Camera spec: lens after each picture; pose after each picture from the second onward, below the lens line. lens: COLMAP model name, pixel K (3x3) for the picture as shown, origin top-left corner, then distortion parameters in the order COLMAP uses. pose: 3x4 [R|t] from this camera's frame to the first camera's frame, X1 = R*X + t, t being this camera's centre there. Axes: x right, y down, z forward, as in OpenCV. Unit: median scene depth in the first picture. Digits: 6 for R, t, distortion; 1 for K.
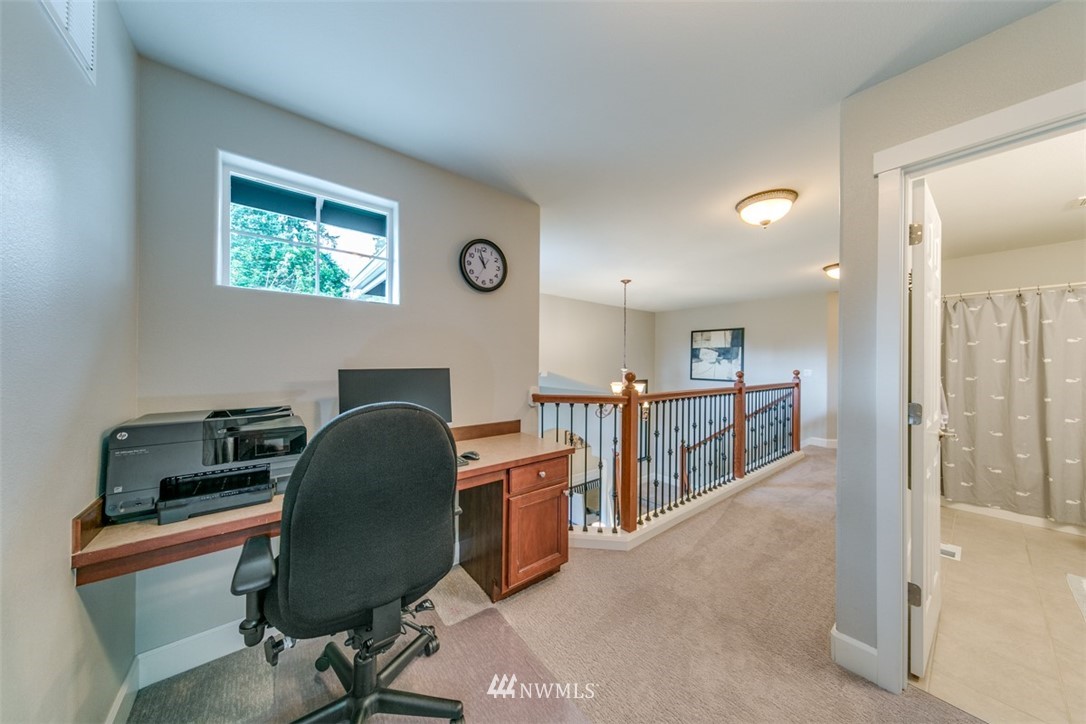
lens RADIAL K [[343.2, 0, 544.6], [0, 343.2, 358.4], [0, 0, 1]] dist [0.003496, -0.000319]
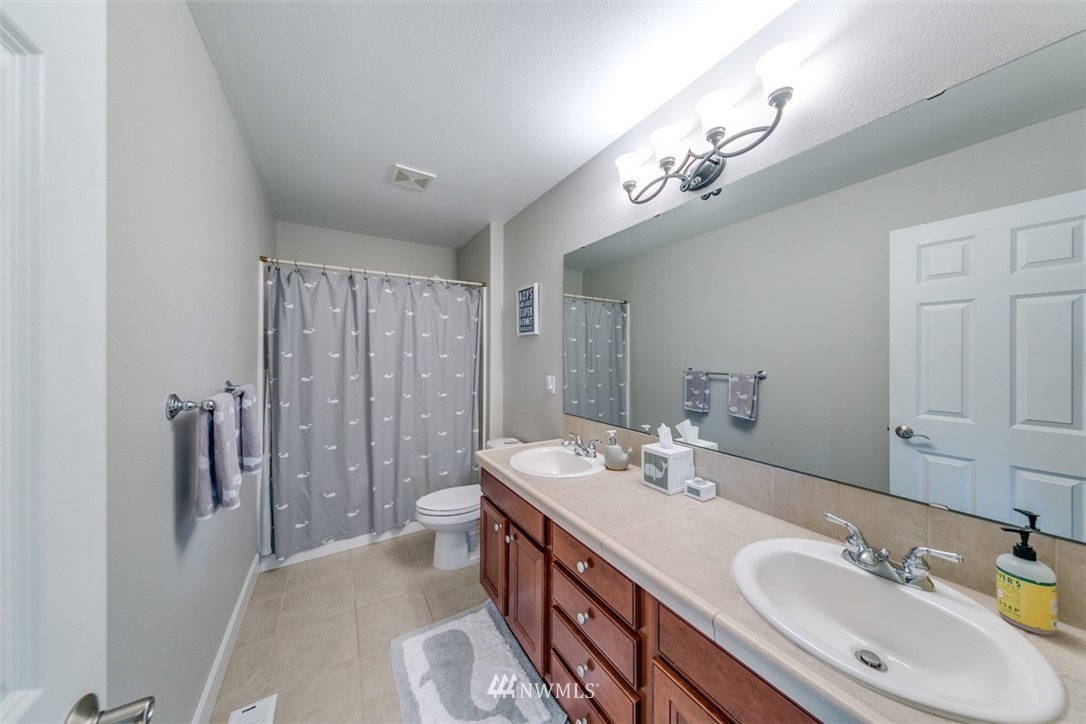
lens RADIAL K [[343.2, 0, 545.7], [0, 343.2, 356.9], [0, 0, 1]] dist [0.003496, -0.000319]
pose [[0.117395, -0.008398, 0.993050, 0.600304], [-0.006162, 0.999939, 0.009184, 0.001029], [-0.993066, -0.007197, 0.117336, 0.430509]]
